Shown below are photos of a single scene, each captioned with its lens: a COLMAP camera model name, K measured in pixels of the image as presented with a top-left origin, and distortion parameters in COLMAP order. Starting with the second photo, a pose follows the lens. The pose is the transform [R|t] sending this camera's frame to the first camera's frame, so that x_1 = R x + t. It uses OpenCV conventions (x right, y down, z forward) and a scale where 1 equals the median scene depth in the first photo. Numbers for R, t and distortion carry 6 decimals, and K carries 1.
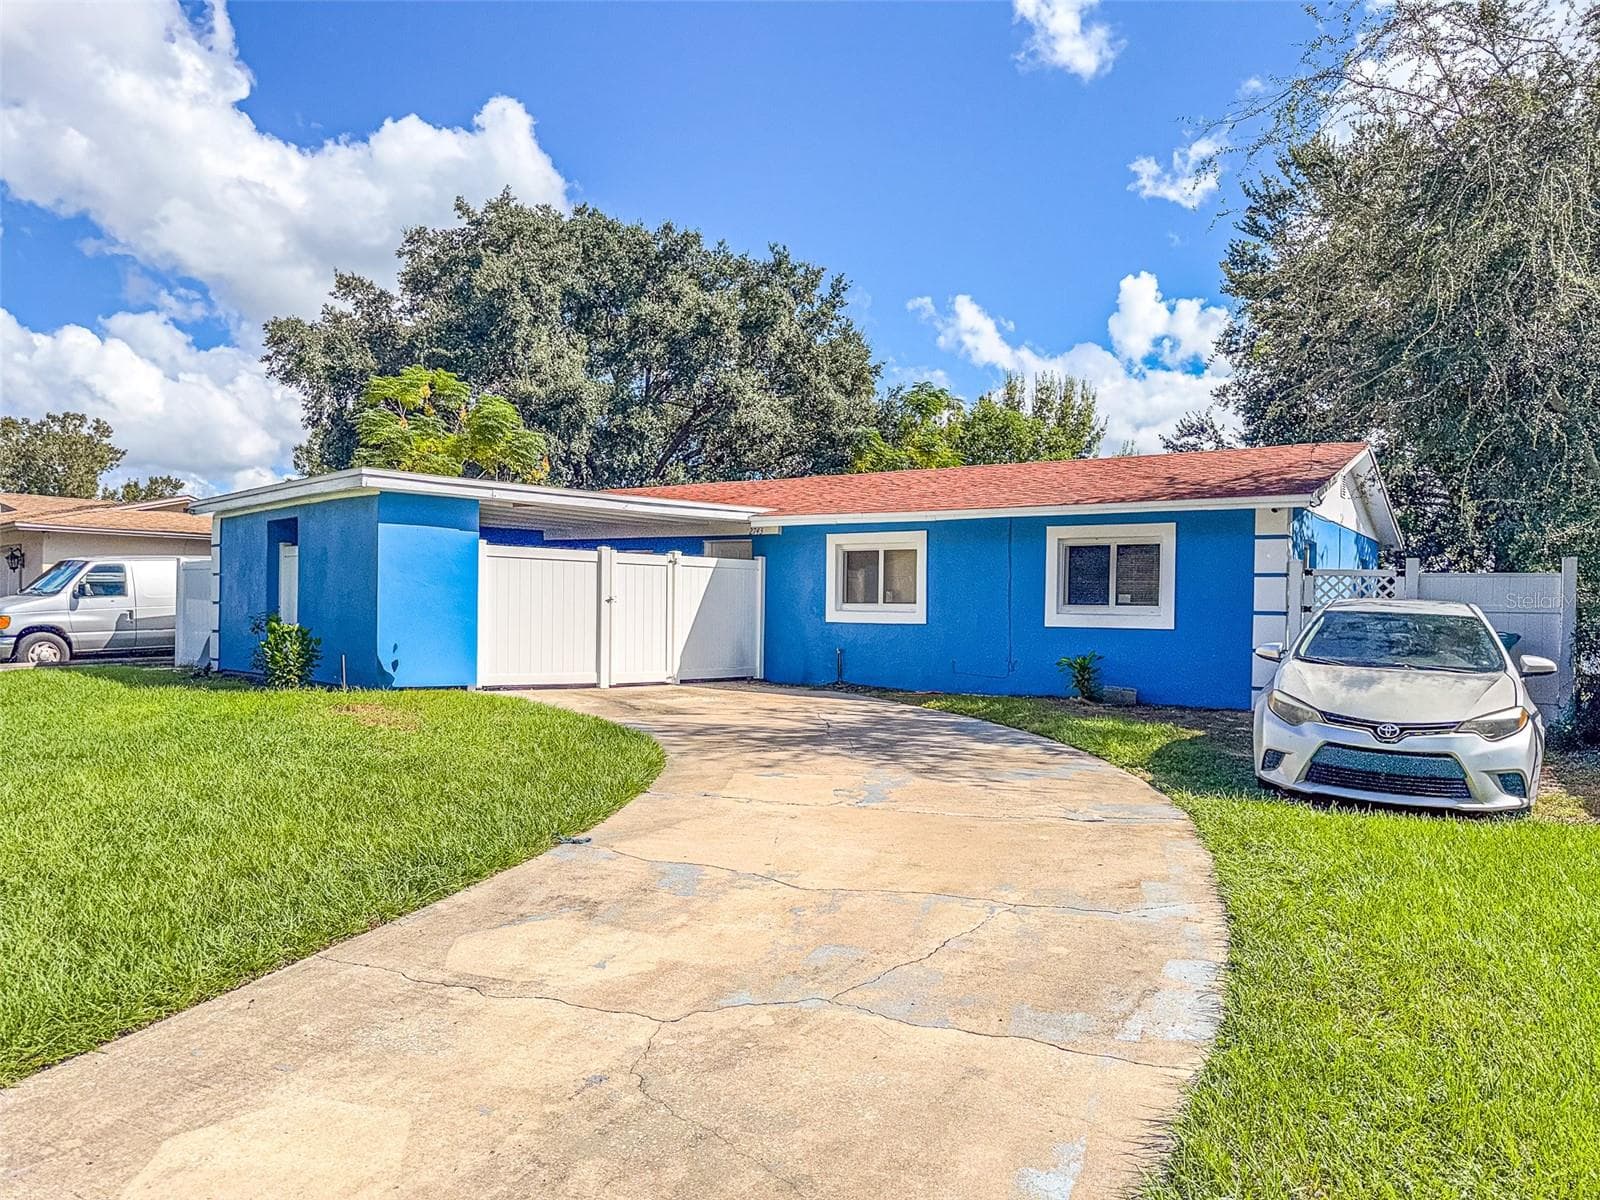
lens RADIAL K [[1133.9, 0, 798.9], [0, 1133.9, 626.2], [0, 0, 1]] dist [0.001156, -0.003331]
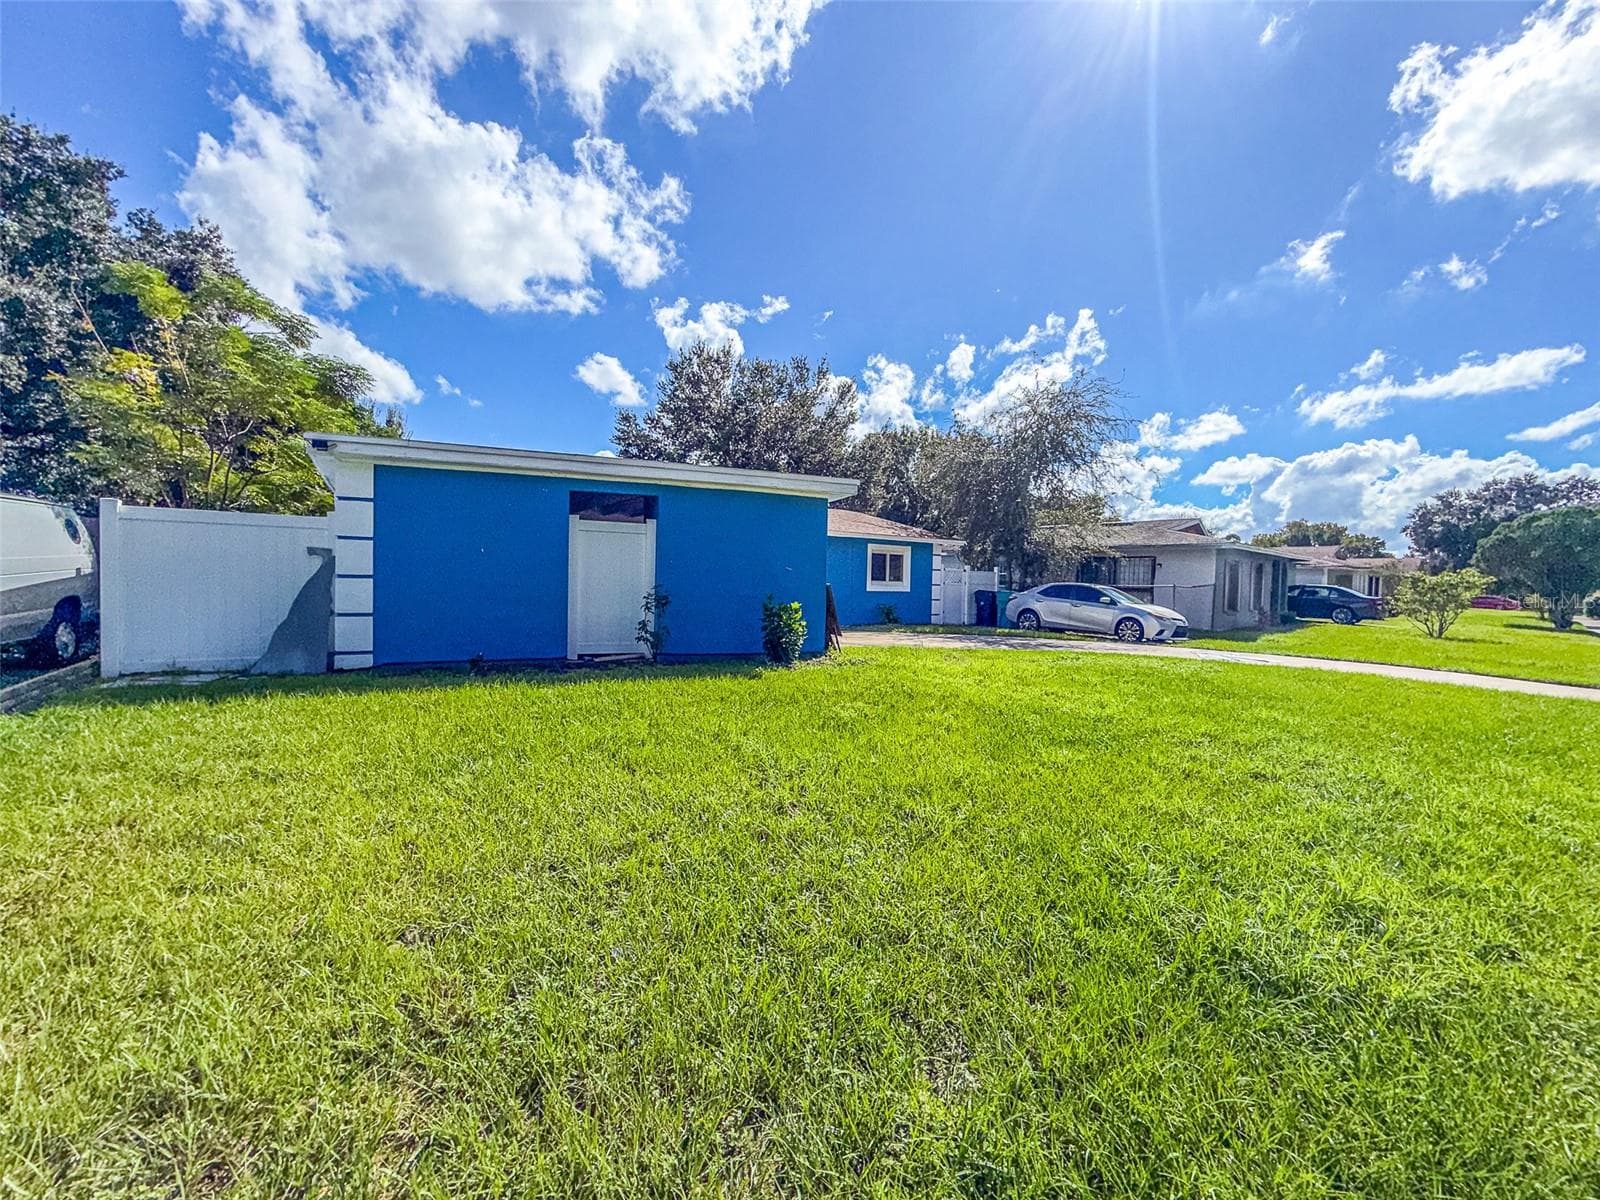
lens RADIAL K [[640.5, 0, 800.0], [0, 640.5, 600.0], [0, 0, 1]] dist [-0.000874, 0.000073]
pose [[0.375519, -0.029991, 0.926329, -0.834547], [-0.002809, 0.999435, 0.033496, -0.020273], [-0.926810, -0.015181, 0.375222, 0.598754]]
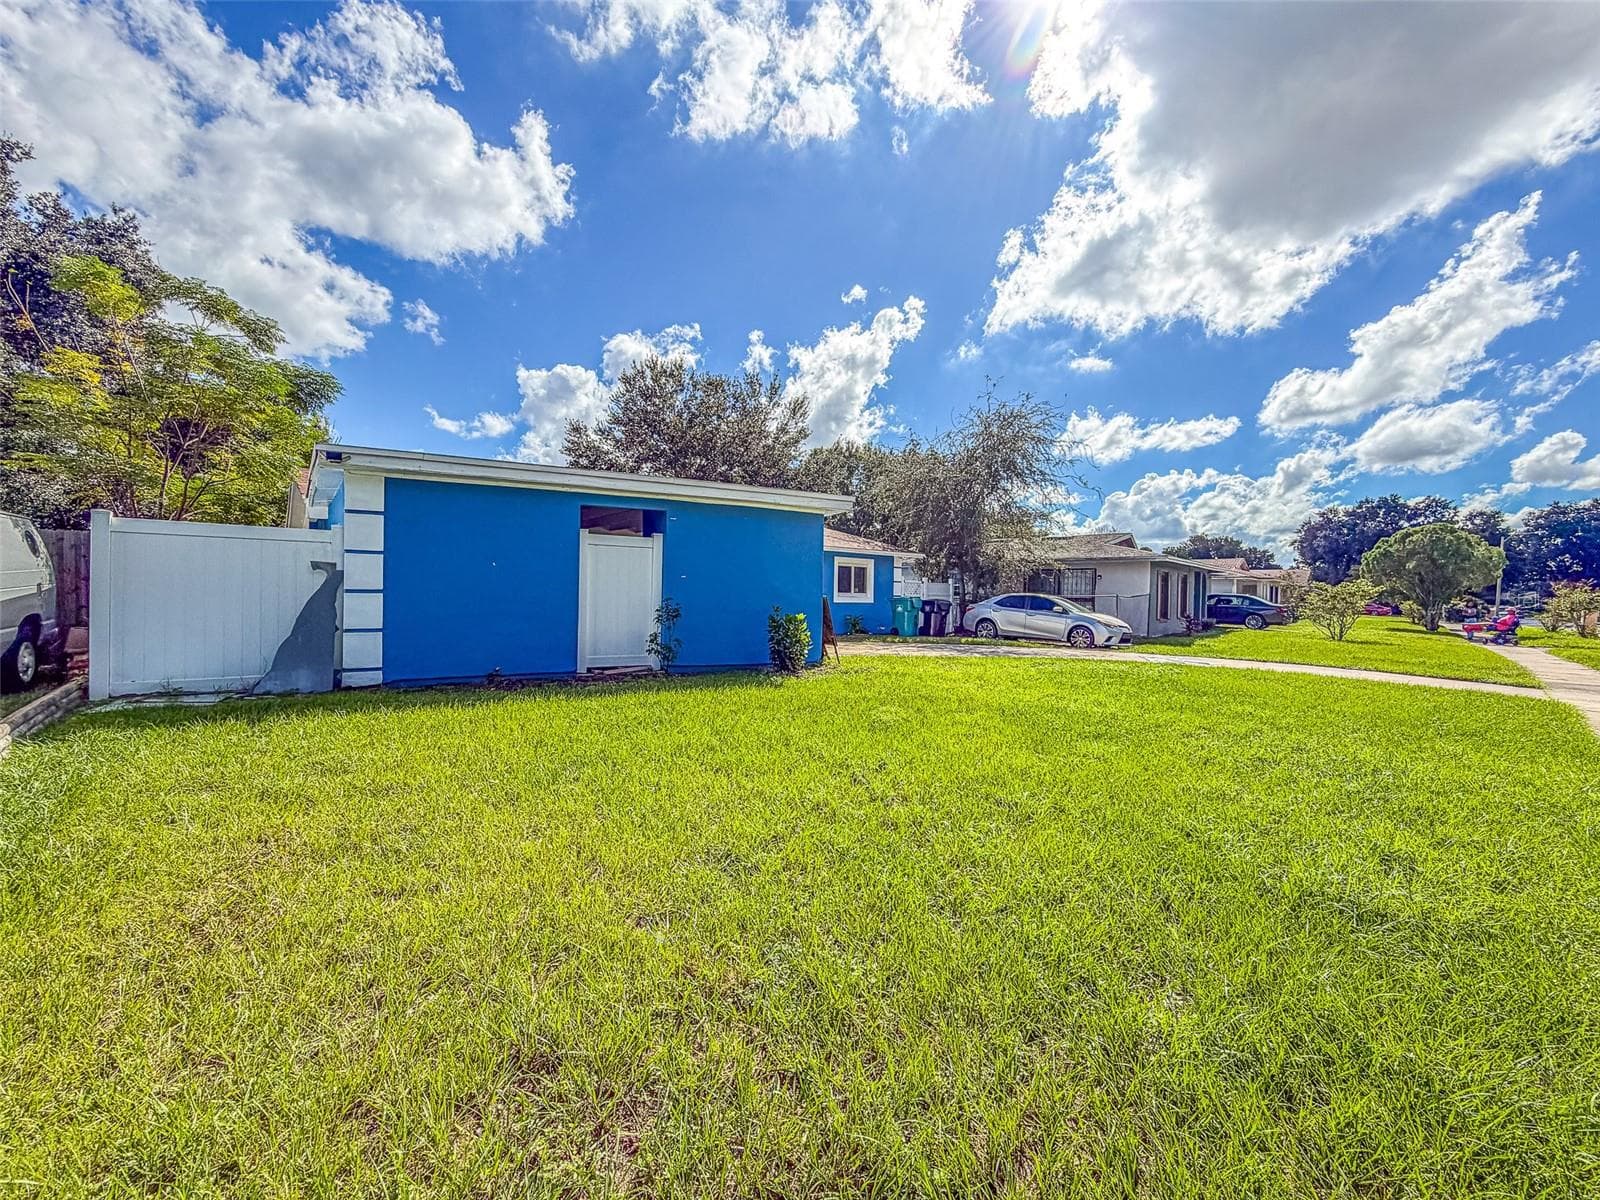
lens RADIAL K [[638.9, 0, 801.3], [0, 638.9, 595.6], [0, 0, 1]] dist [0.000730, -0.000174]
pose [[0.276773, -0.008503, 0.960898, -0.872226], [0.002149, 0.999964, 0.008230, -0.020882], [-0.960933, -0.000213, 0.276781, 0.646571]]
